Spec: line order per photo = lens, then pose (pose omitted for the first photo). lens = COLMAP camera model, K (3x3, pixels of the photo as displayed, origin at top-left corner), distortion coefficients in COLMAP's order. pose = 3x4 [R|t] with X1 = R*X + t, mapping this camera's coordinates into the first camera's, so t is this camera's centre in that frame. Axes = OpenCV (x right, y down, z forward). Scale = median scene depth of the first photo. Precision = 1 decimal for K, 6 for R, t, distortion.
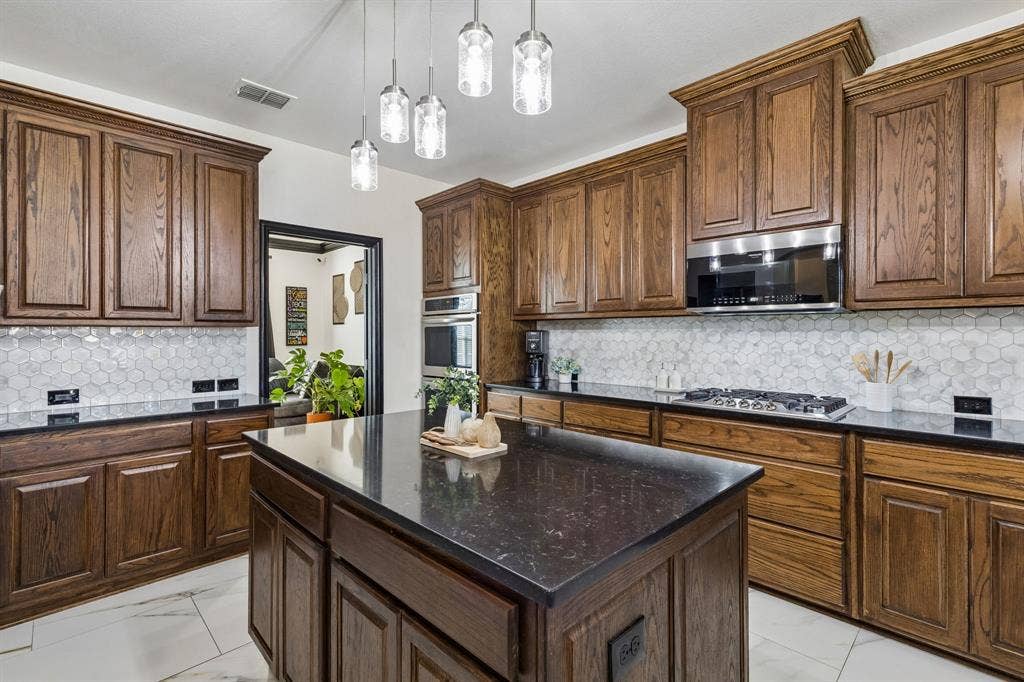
lens RADIAL K [[466.2, 0, 512.9], [0, 466.2, 335.0], [0, 0, 1]] dist [0.001910, 0.000061]
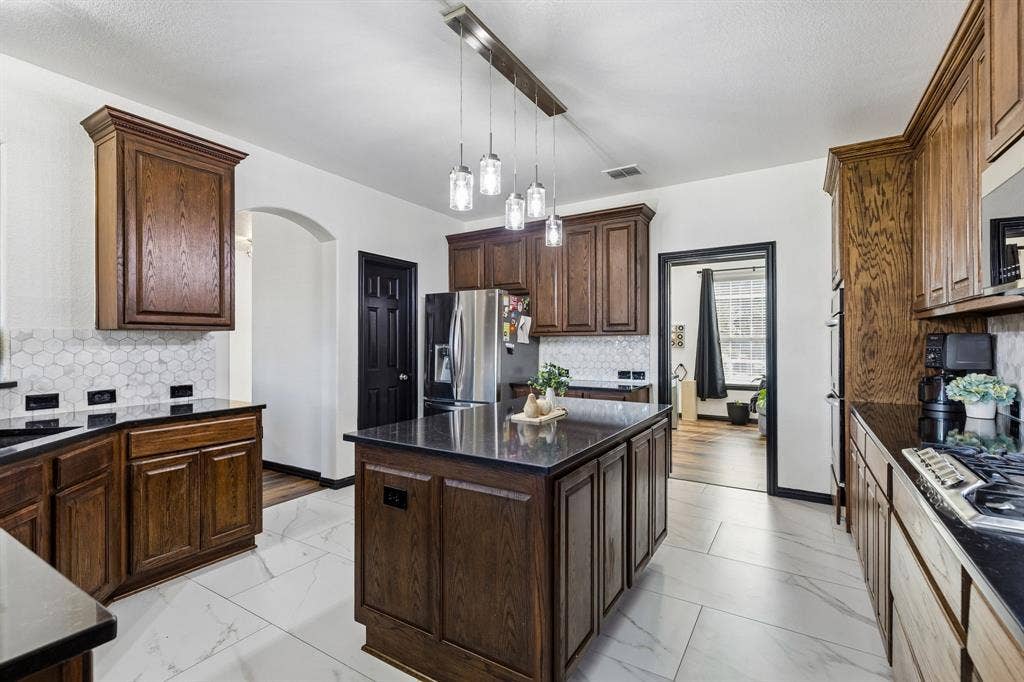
lens RADIAL K [[459.6, 0, 512.0], [0, 459.6, 341.0], [0, 0, 1]] dist [-0.000177, -0.000067]
pose [[0.230779, 0.000329, -0.973006, 0.679496], [0.000198, 1.000000, 0.000385, 0.001022], [0.973006, -0.000282, 0.230779, 0.312655]]
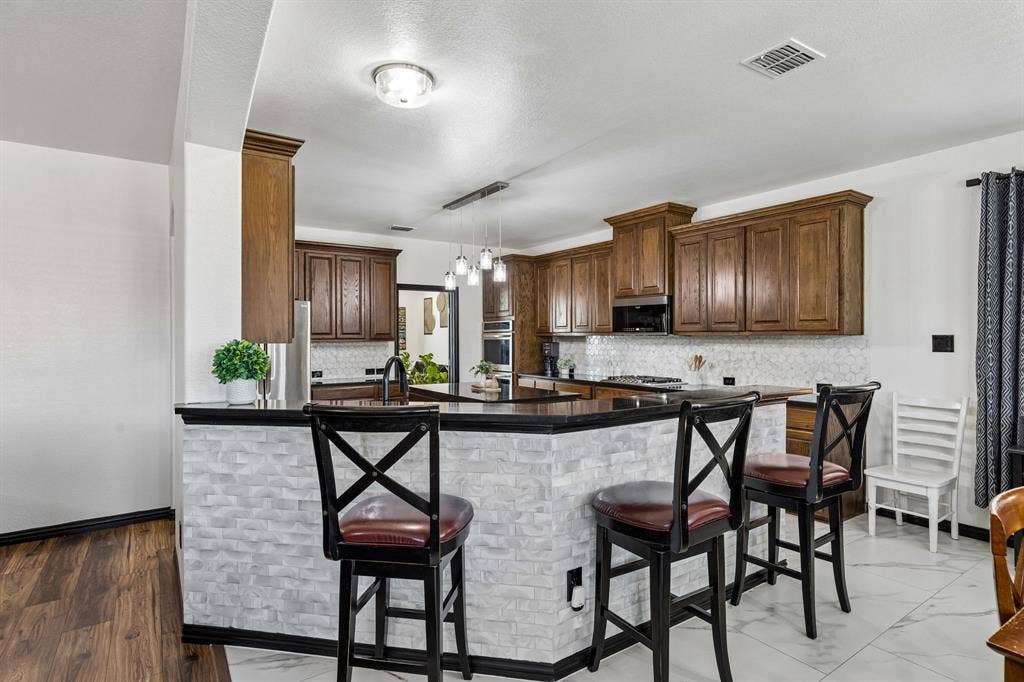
lens RADIAL K [[528.8, 0, 512.0], [0, 528.8, 341.0], [0, 0, 1]] dist [0.000604, 0.000004]
pose [[0.983984, 0.001179, -0.178253, 0.316723], [0.000149, 0.999972, 0.007433, -0.034956], [0.178257, -0.007341, 0.983957, -1.069479]]
